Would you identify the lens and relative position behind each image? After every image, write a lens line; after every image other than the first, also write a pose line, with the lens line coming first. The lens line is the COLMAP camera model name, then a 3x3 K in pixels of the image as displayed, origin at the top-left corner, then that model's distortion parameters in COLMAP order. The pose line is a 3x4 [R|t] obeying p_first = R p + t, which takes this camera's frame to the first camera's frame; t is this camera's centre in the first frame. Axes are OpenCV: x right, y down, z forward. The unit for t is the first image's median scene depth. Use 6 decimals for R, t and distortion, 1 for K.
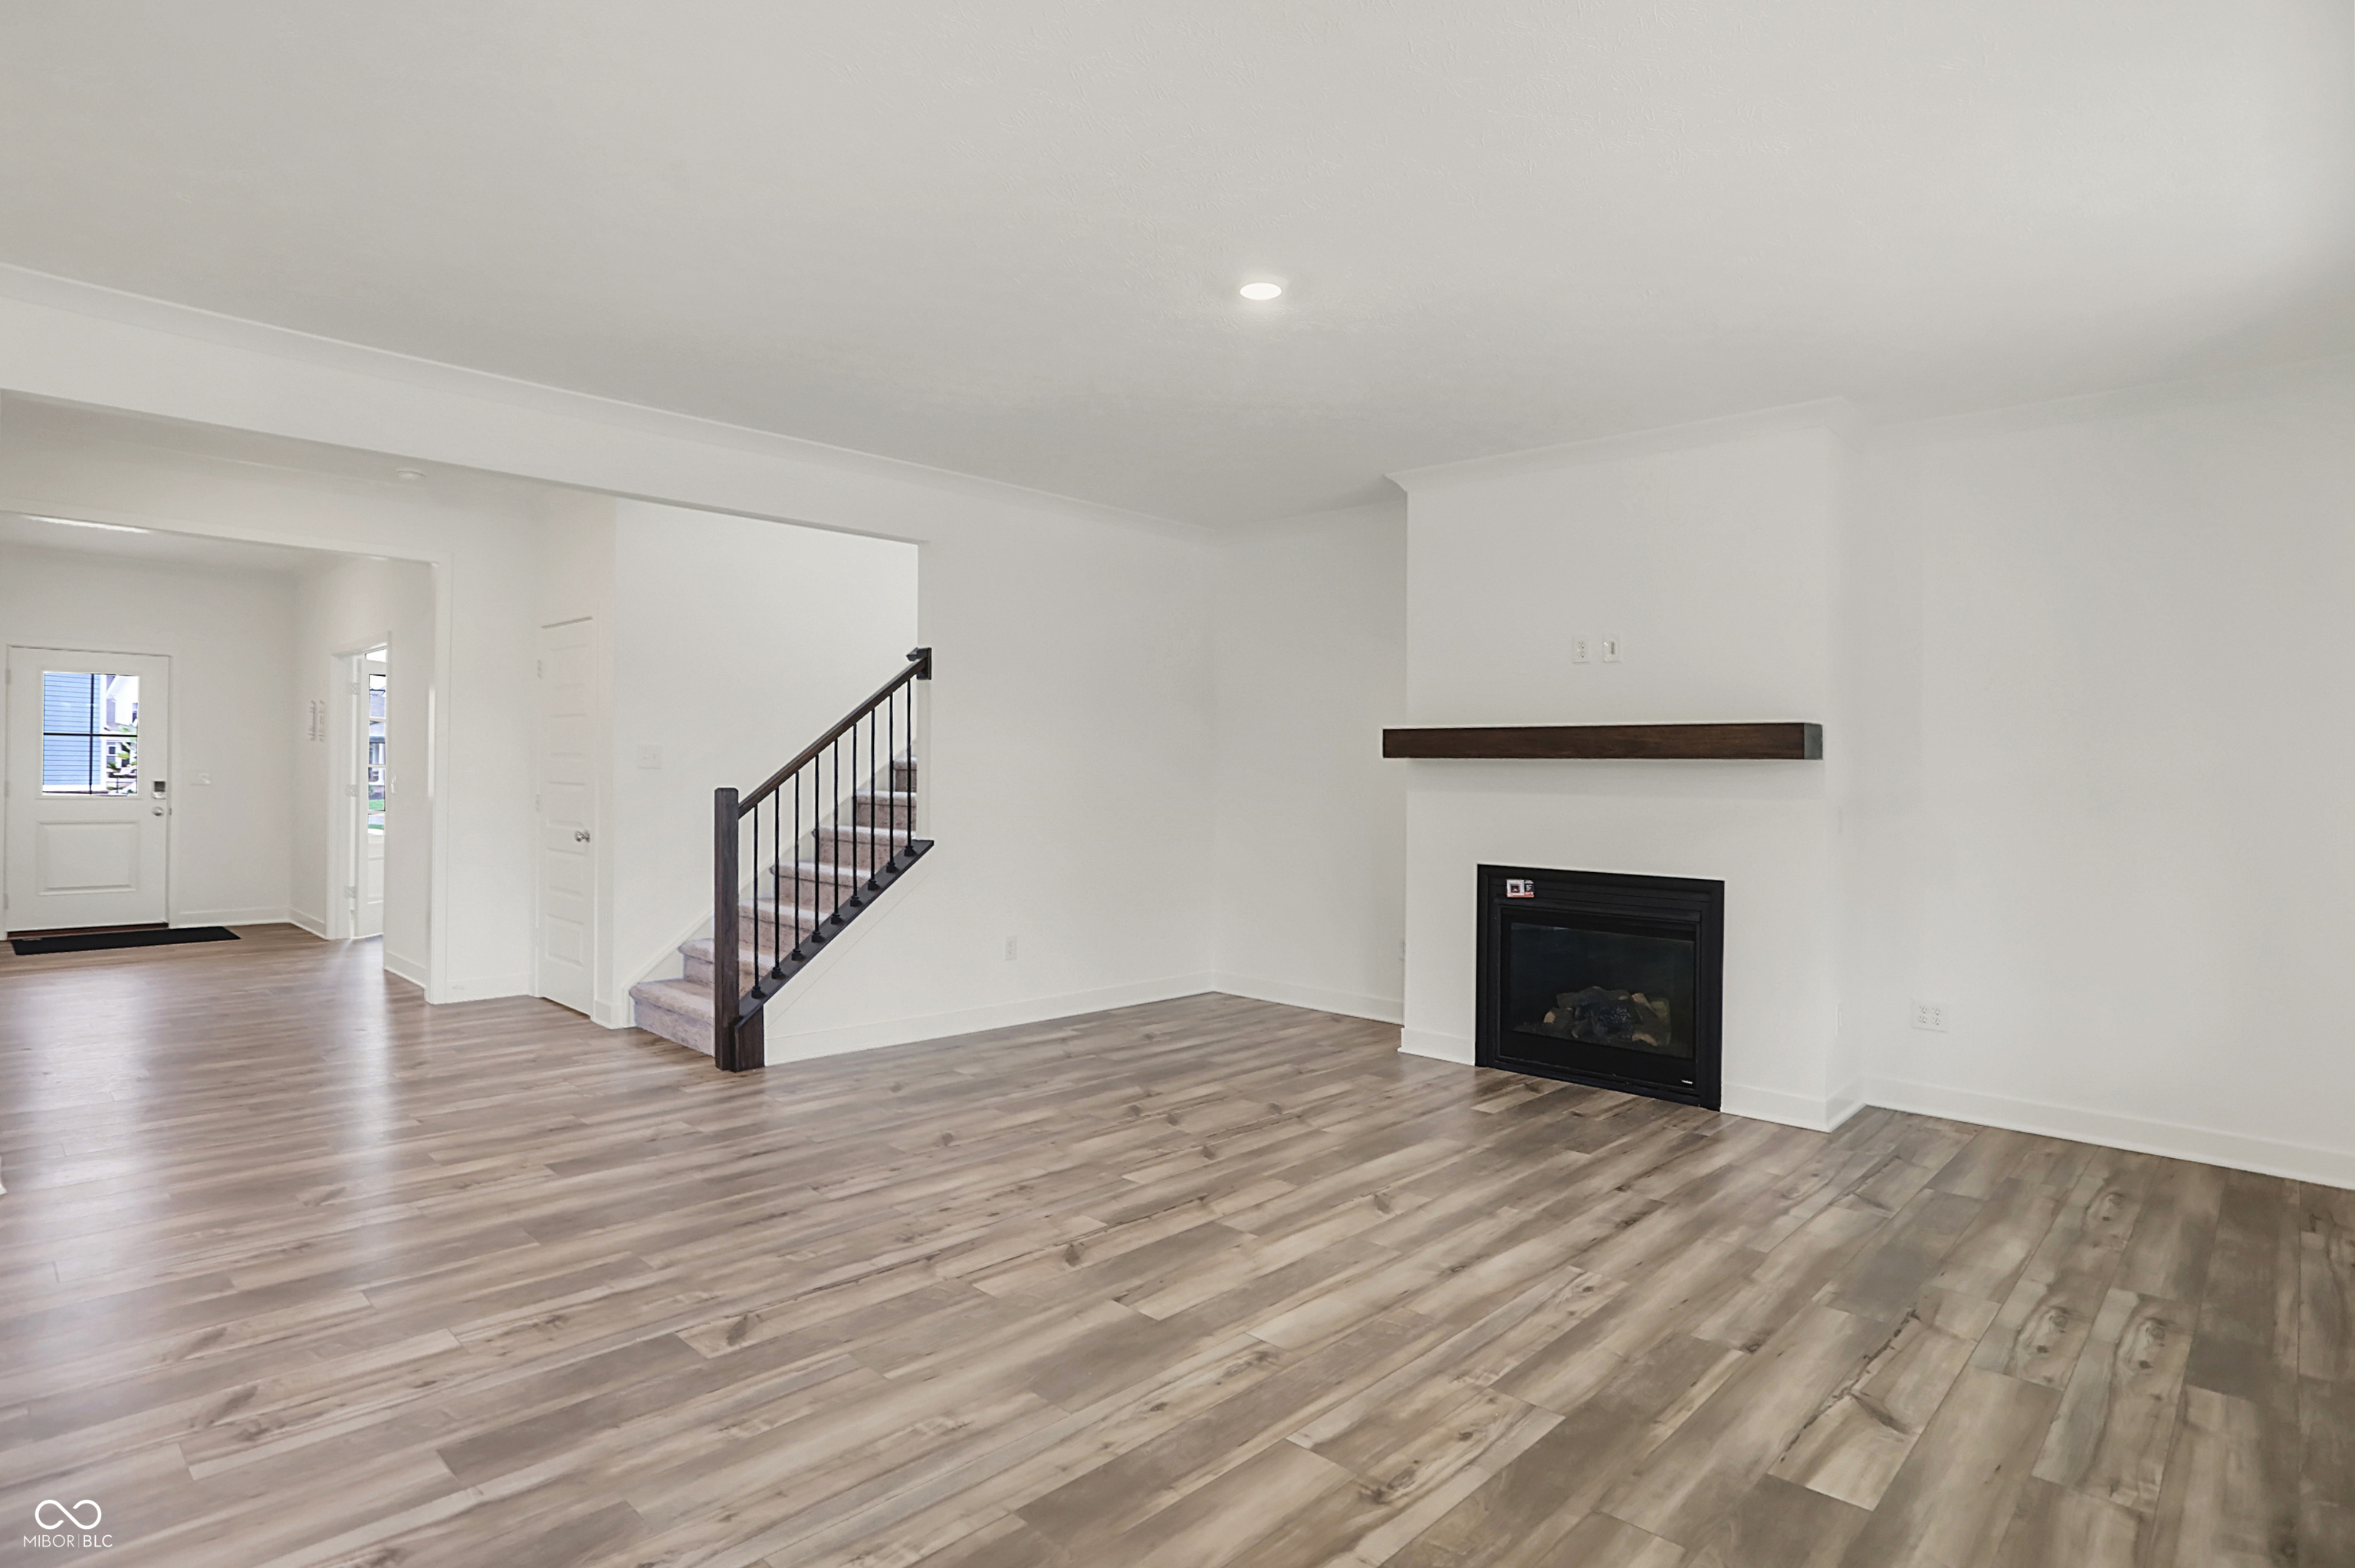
lens RADIAL K [[1213.0, 0, 1177.5], [0, 1213.0, 784.0], [0, 0, 1]] dist [-0.069629, 0.042327]
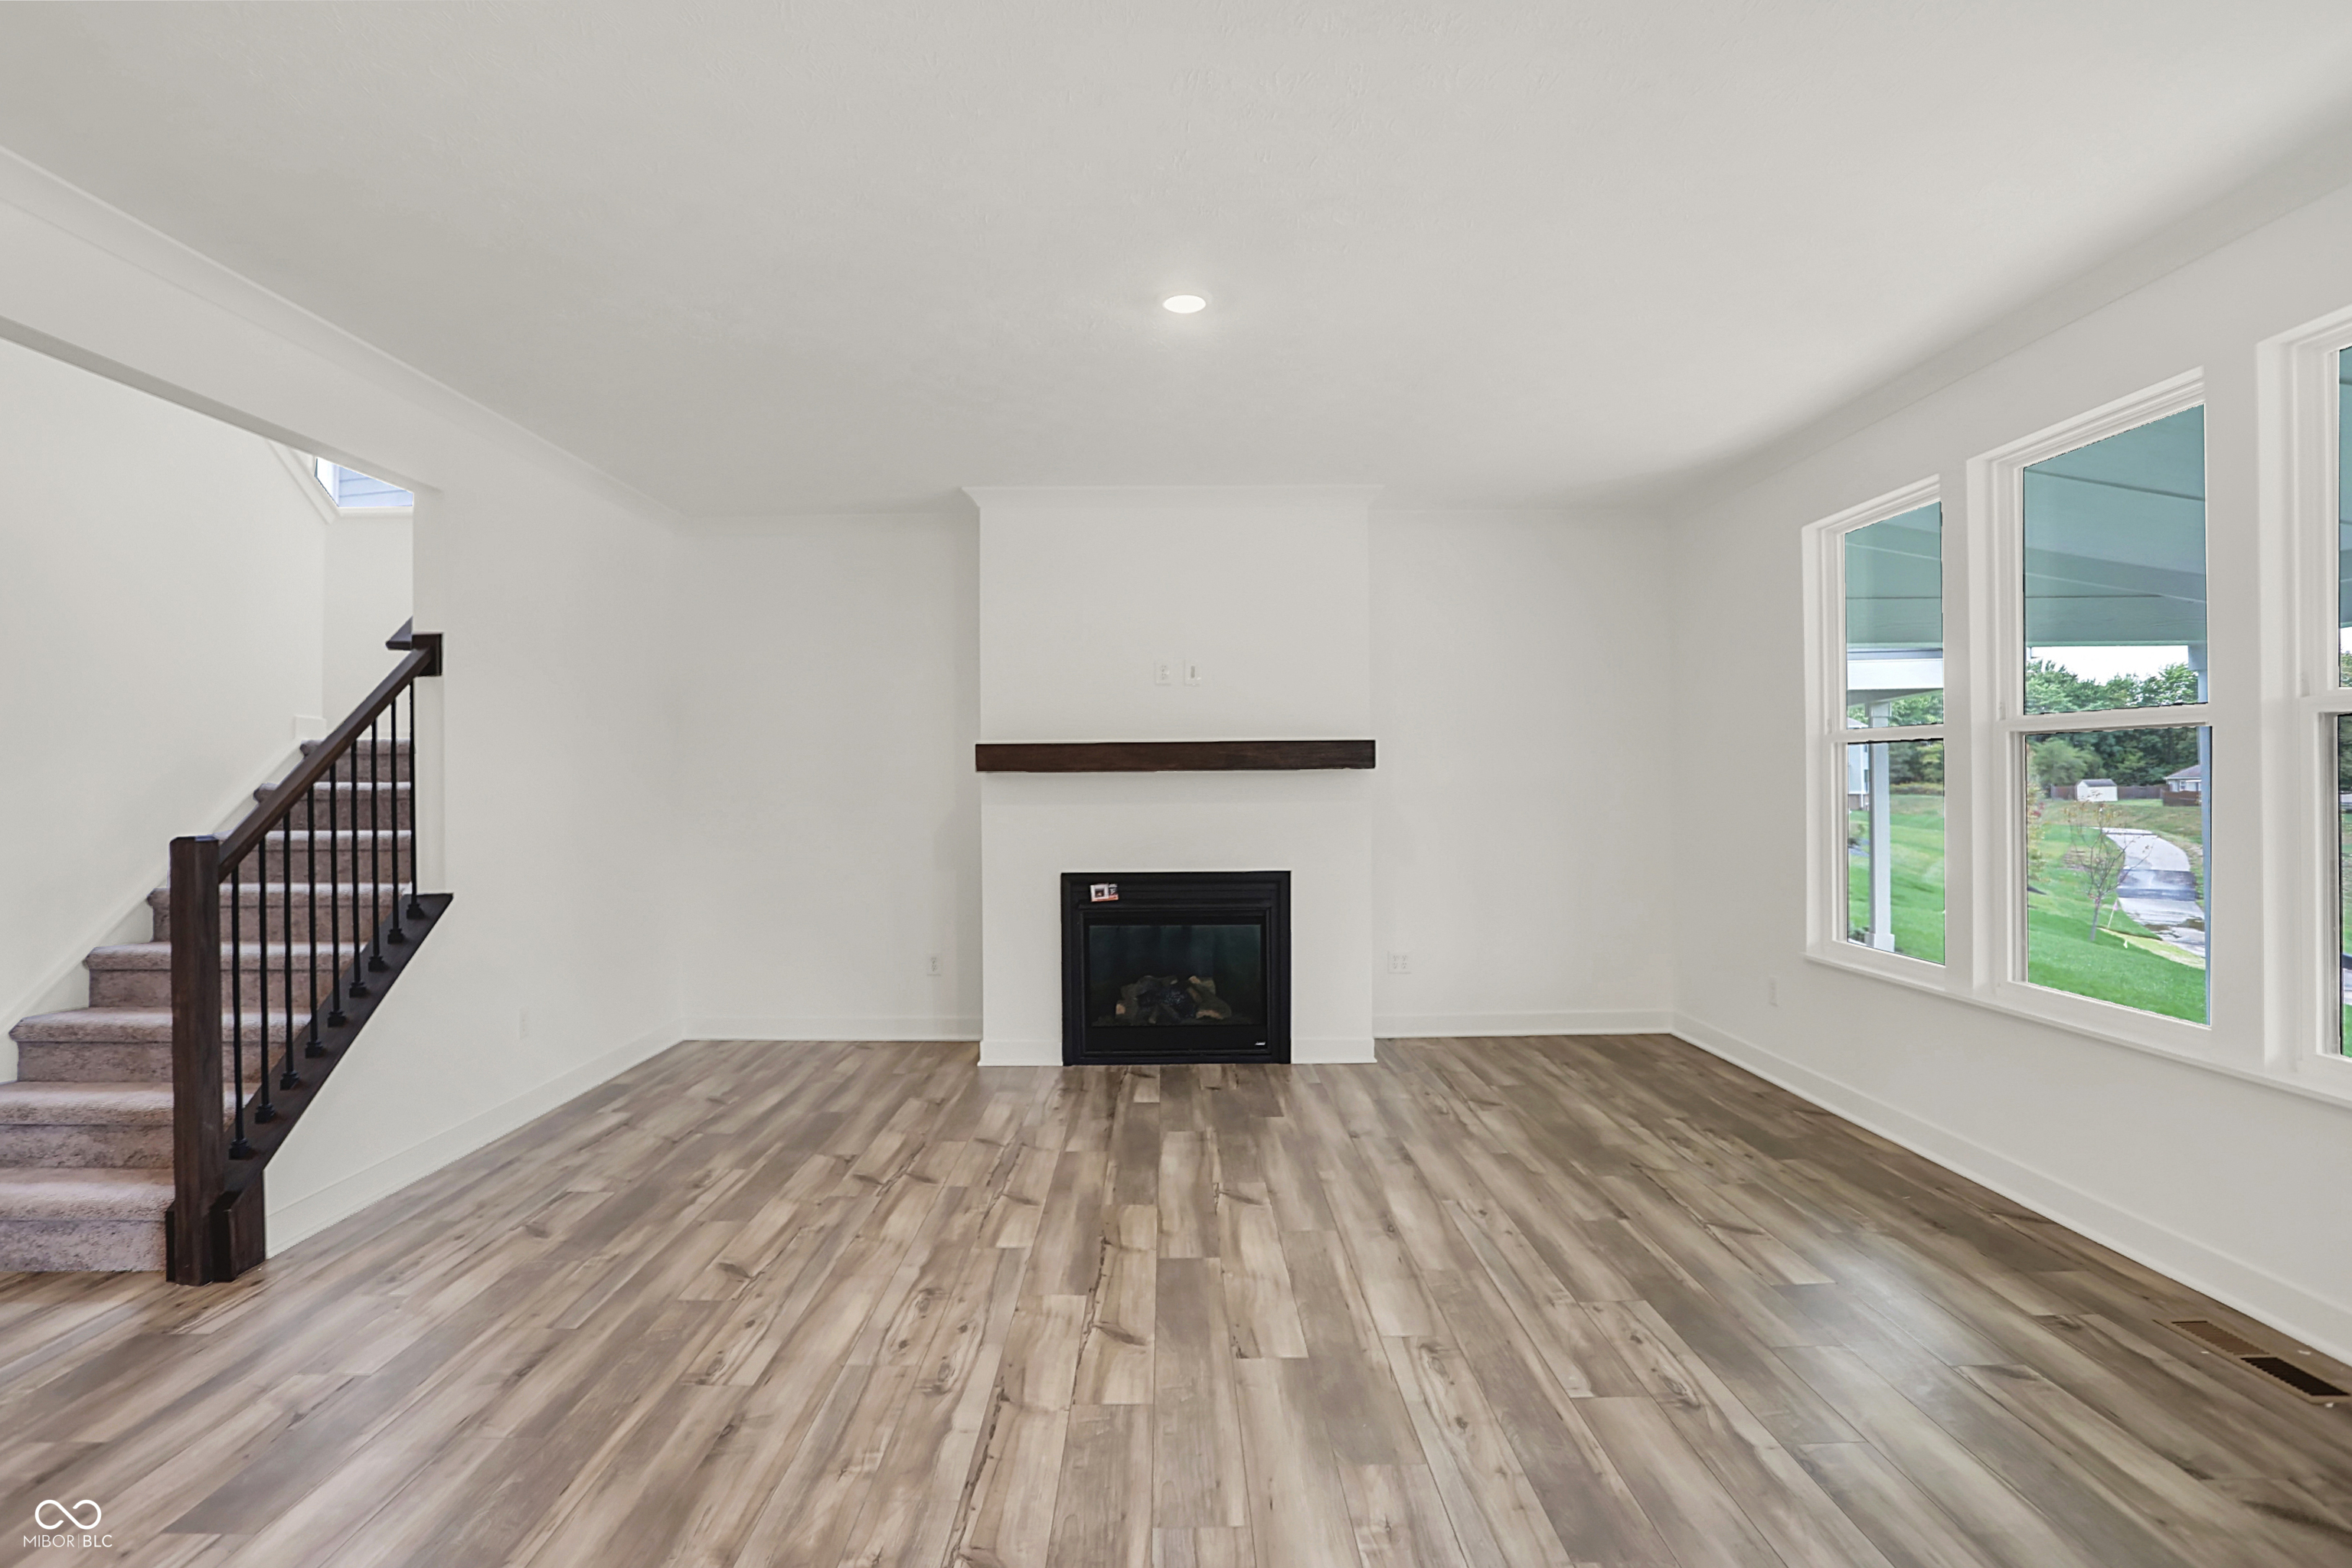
lens RADIAL K [[1154.3, 0, 1176.0], [0, 1154.3, 784.0], [0, 0, 1]] dist [-0.063738, 0.034088]
pose [[0.725526, -0.019931, 0.687906, -0.554852], [0.021463, 0.999750, 0.006329, -0.022953], [-0.687860, 0.010173, 0.725772, 0.300975]]
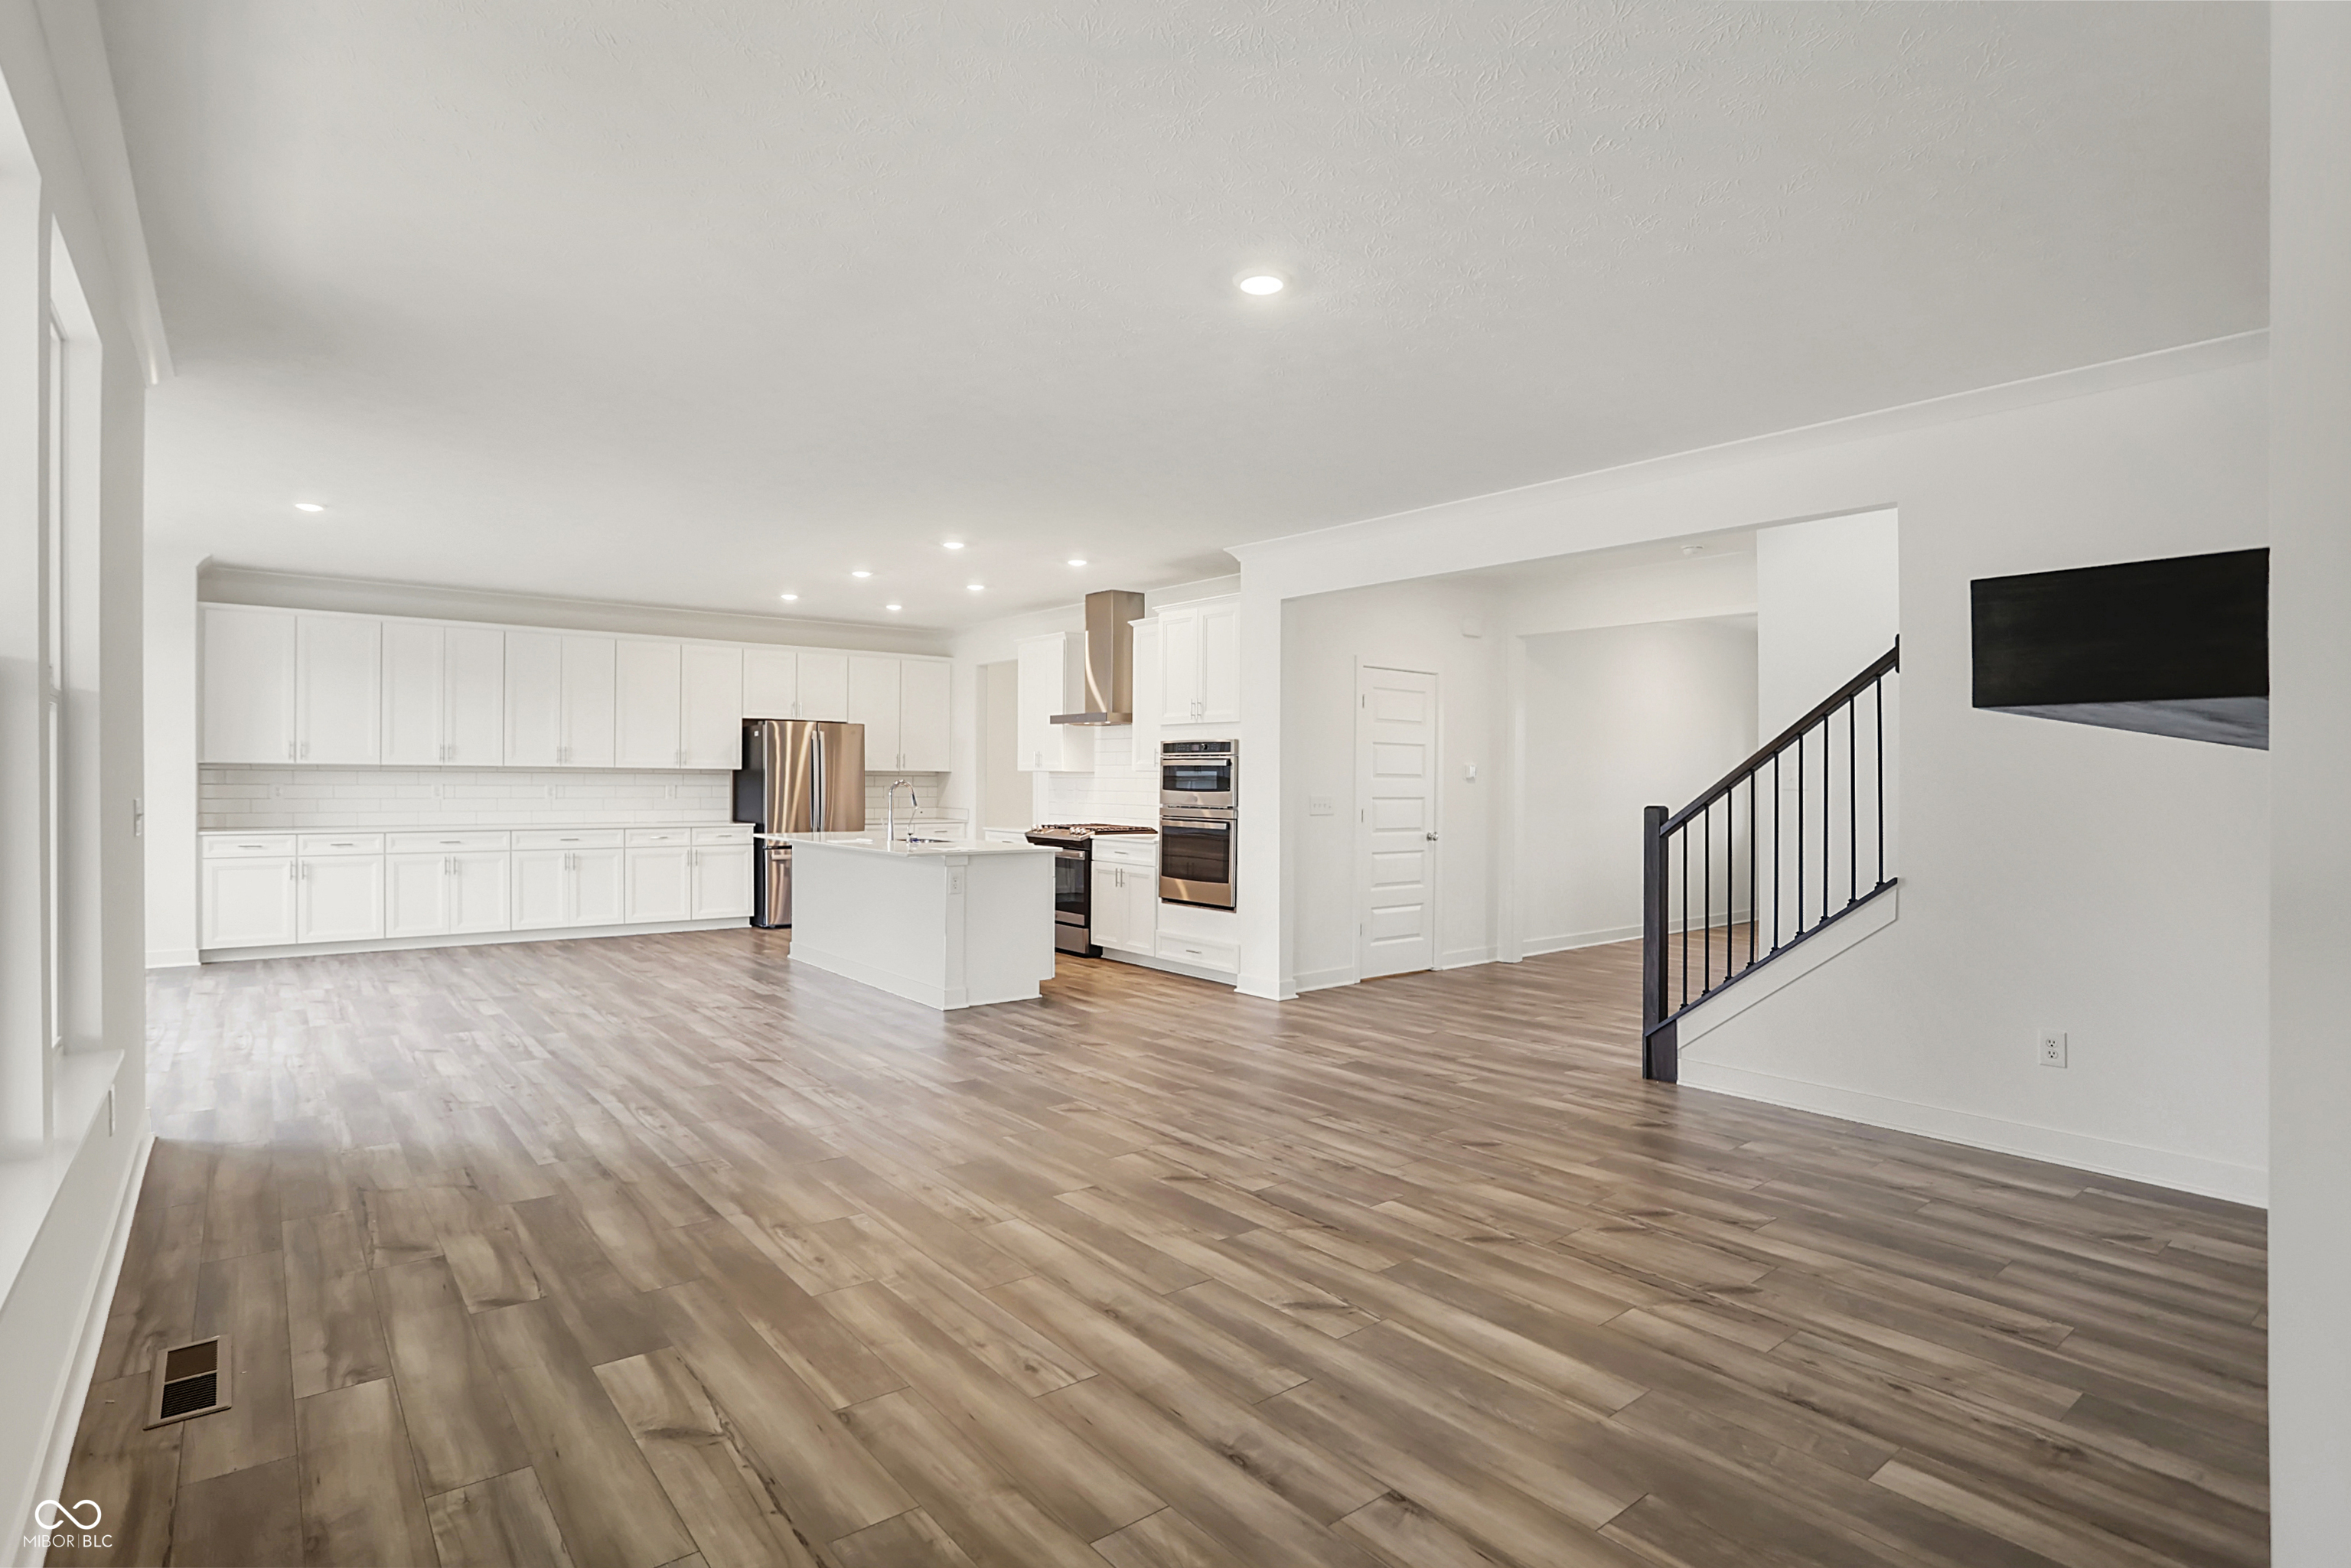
lens RADIAL K [[1211.1, 0, 1175.5], [0, 1211.1, 784.0], [0, 0, 1]] dist [-0.069629, 0.042327]
pose [[-0.133900, -0.012823, -0.990912, 0.992632], [-0.012137, 0.999863, -0.011299, 0.001320], [0.990921, 0.010514, -0.134037, 1.002141]]
